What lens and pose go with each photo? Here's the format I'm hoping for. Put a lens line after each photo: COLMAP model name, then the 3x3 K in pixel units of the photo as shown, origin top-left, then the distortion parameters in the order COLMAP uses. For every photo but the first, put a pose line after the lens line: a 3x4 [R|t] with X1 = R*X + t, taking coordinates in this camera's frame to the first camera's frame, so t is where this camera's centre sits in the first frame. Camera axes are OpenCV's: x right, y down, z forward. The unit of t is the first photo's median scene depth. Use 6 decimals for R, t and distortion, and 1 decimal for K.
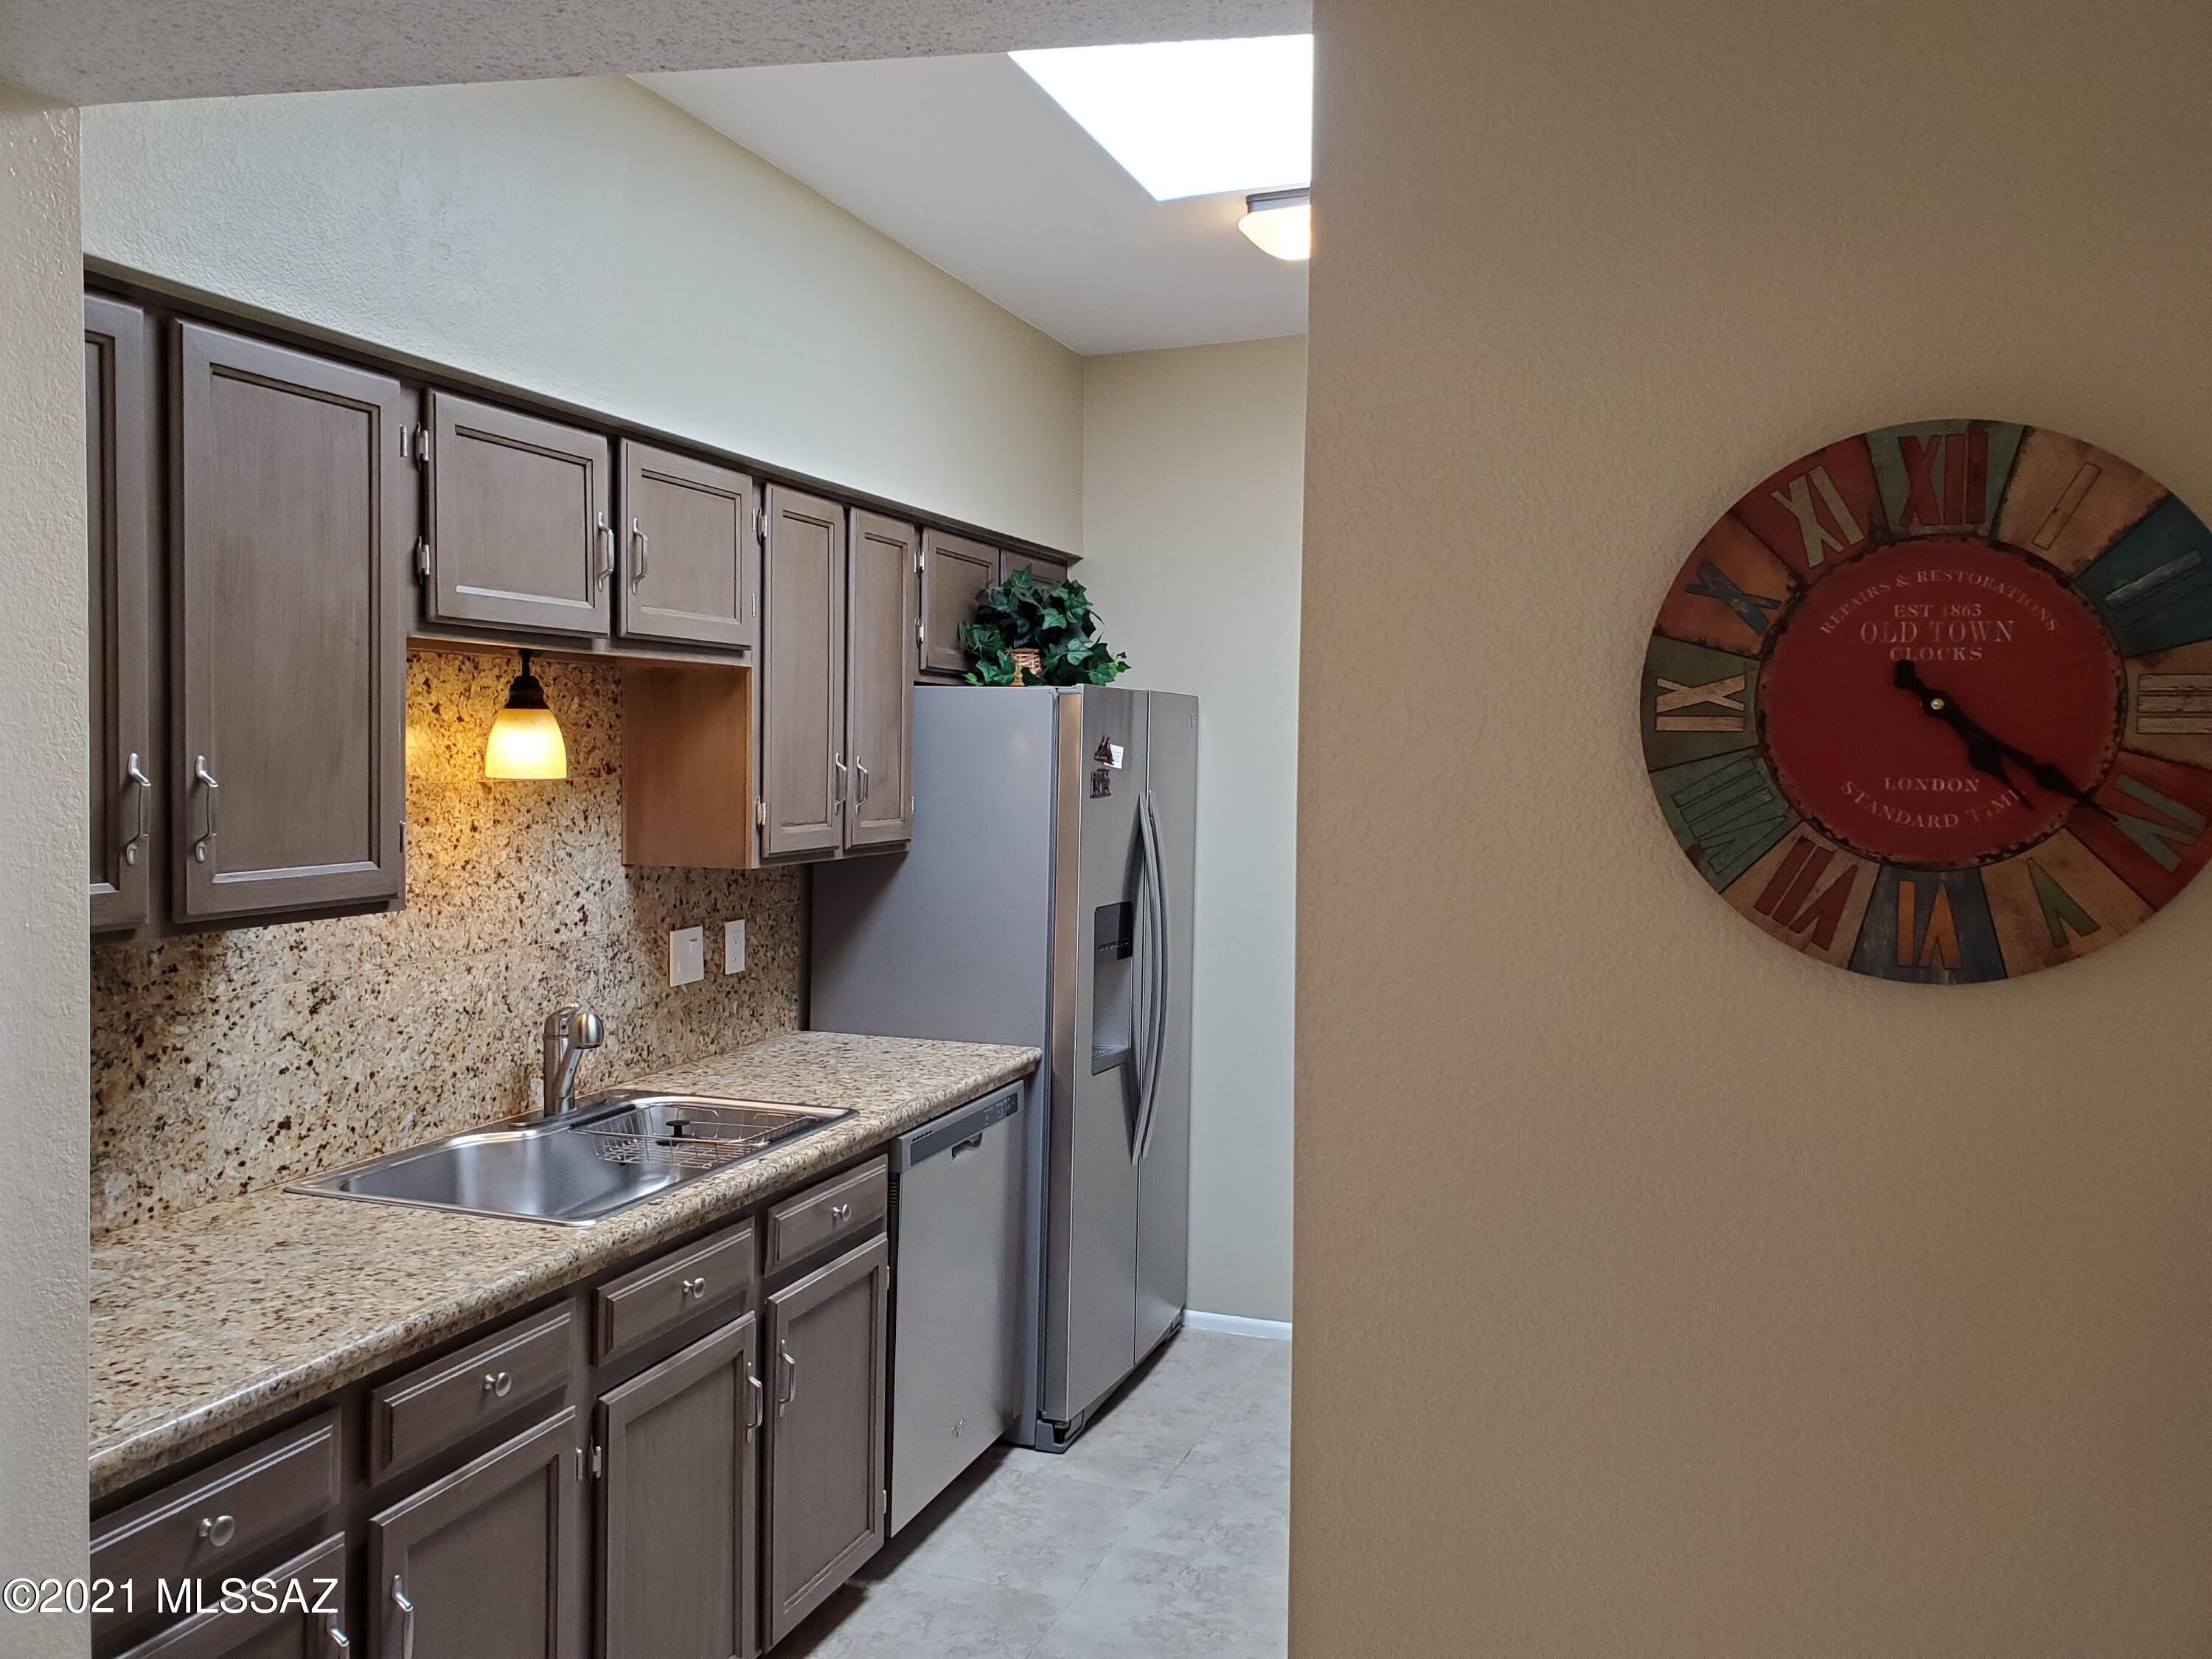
lens RADIAL K [[1688.9, 0, 1106.4], [0, 1688.9, 829.7], [0, 0, 1]] dist [0.027574, -0.057865]
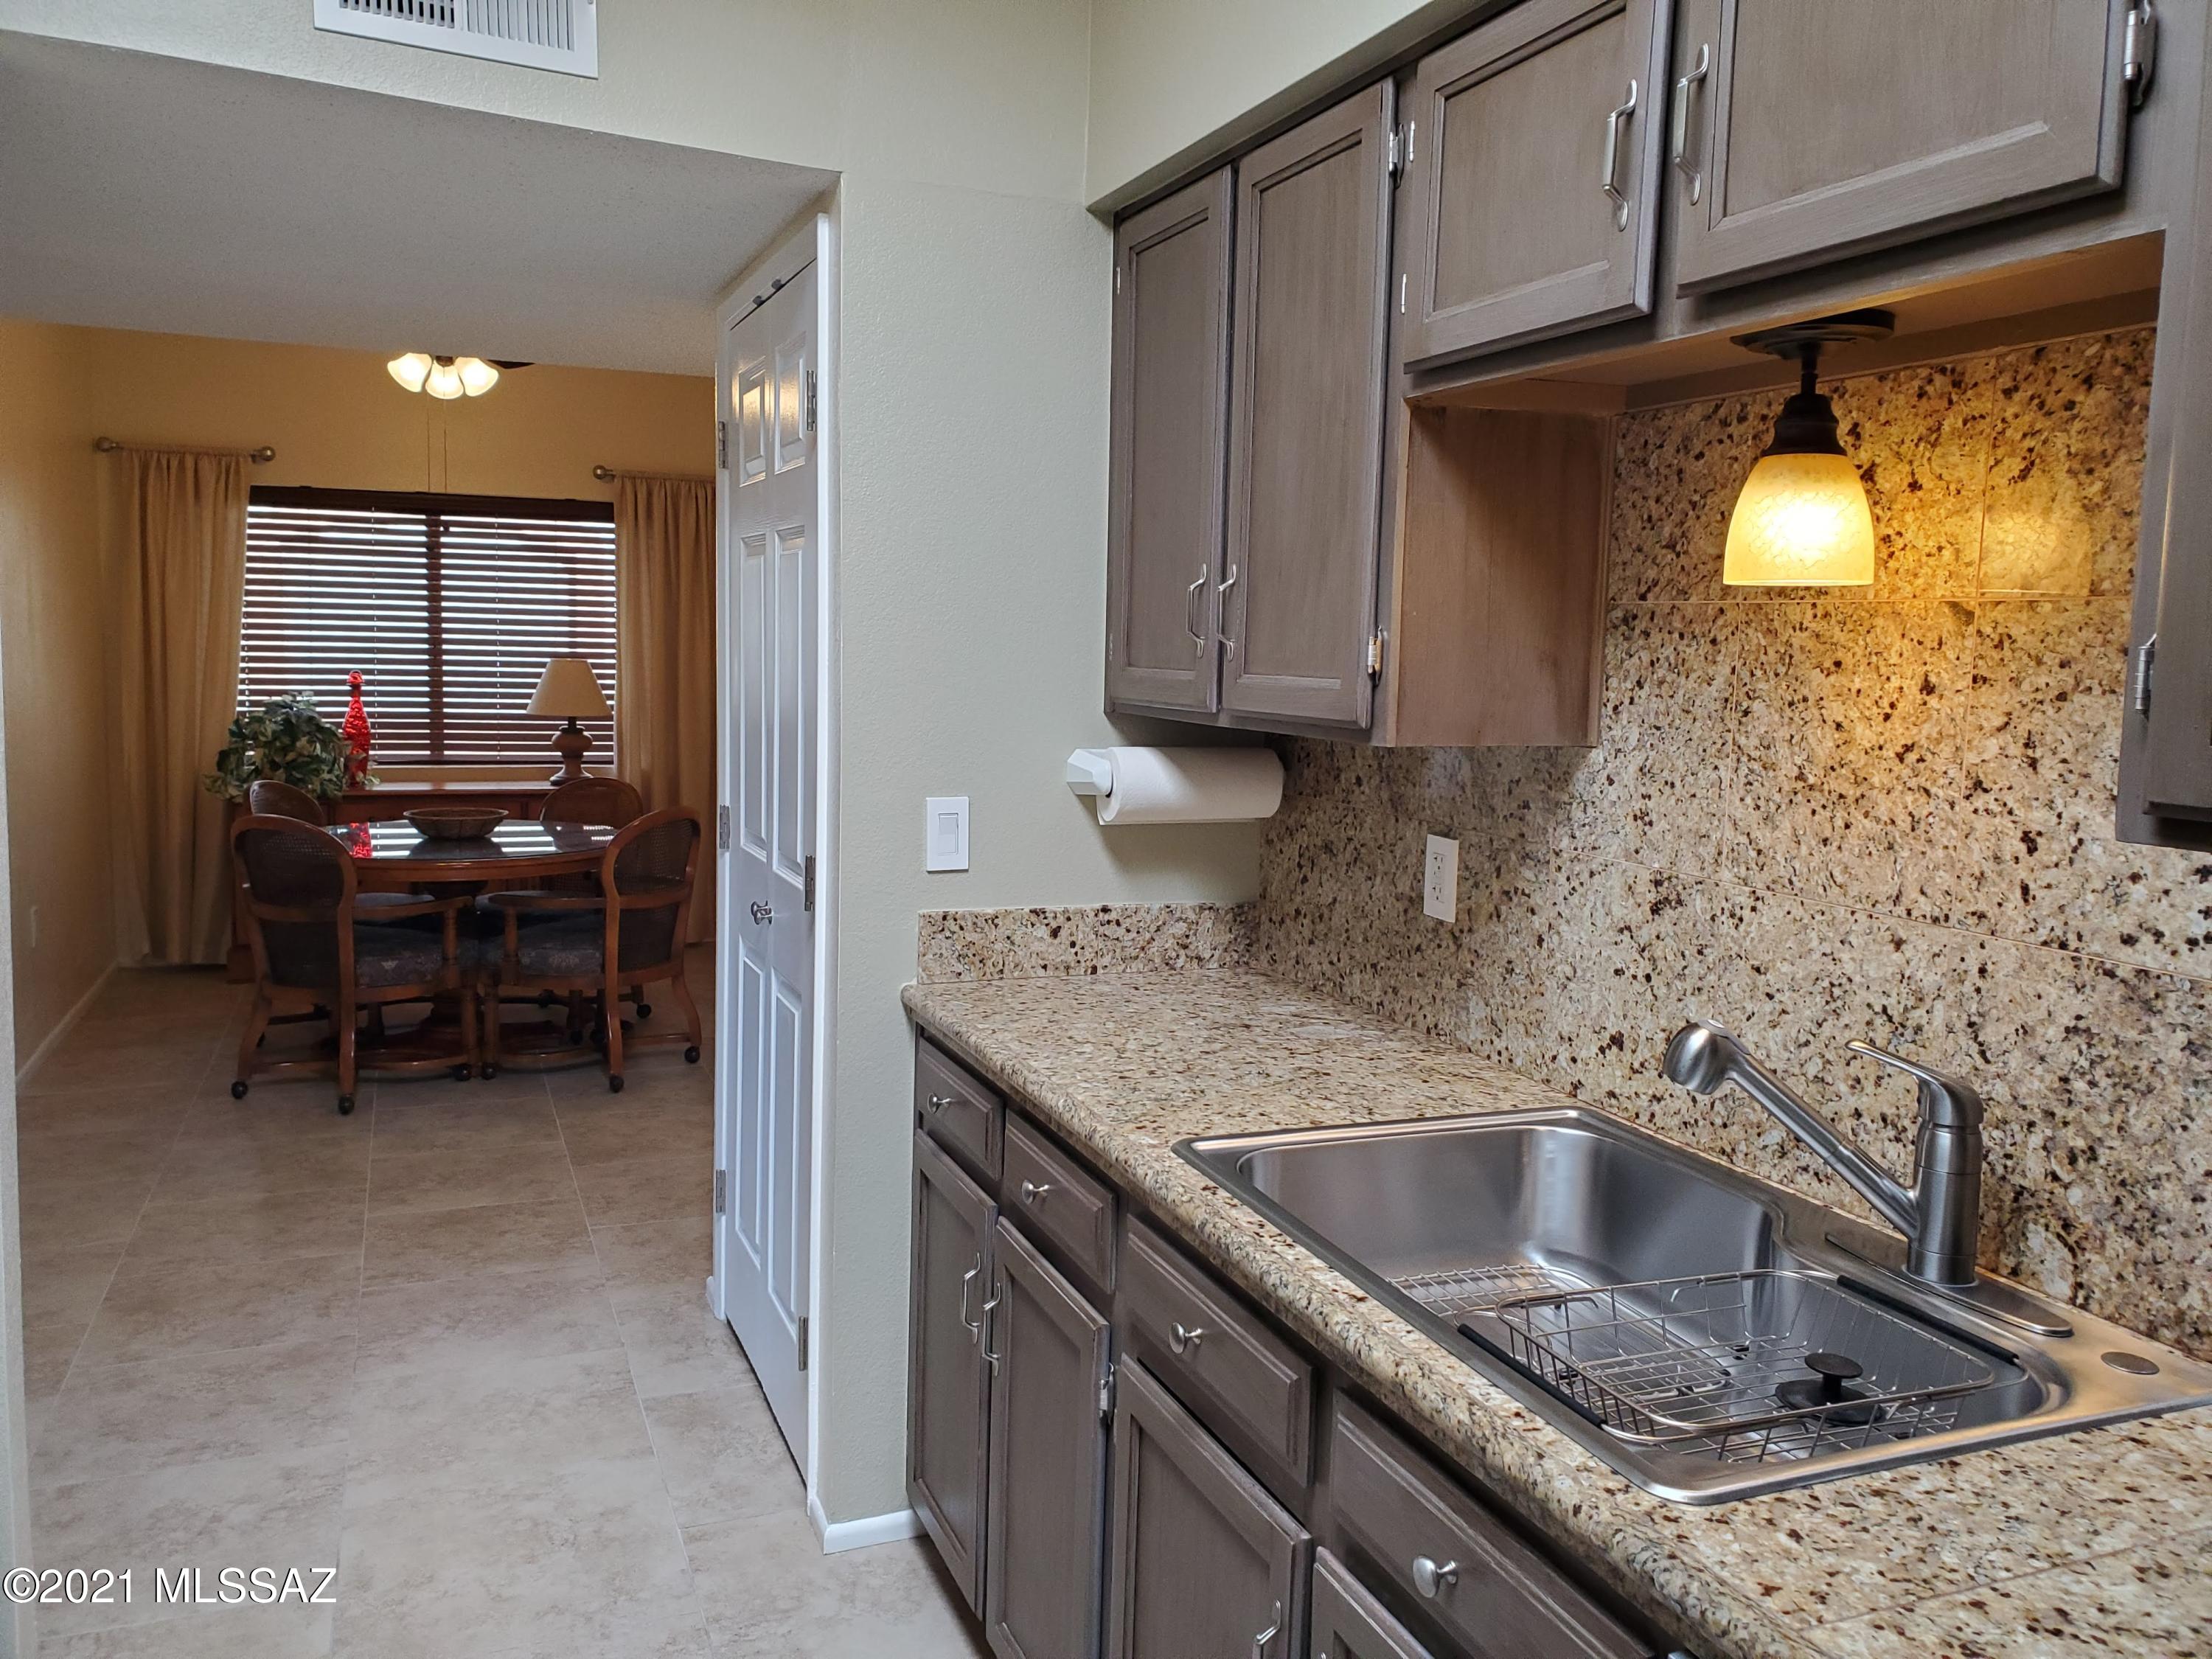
lens RADIAL K [[1688.9, 0, 1100.7], [0, 1688.9, 815.2], [0, 0, 1]] dist [0.027574, -0.057865]
pose [[-0.741363, 0.036001, -0.670138, 0.196758], [-0.070532, 0.988850, 0.131151, -0.013602], [0.667388, 0.144497, -0.730557, 1.298431]]
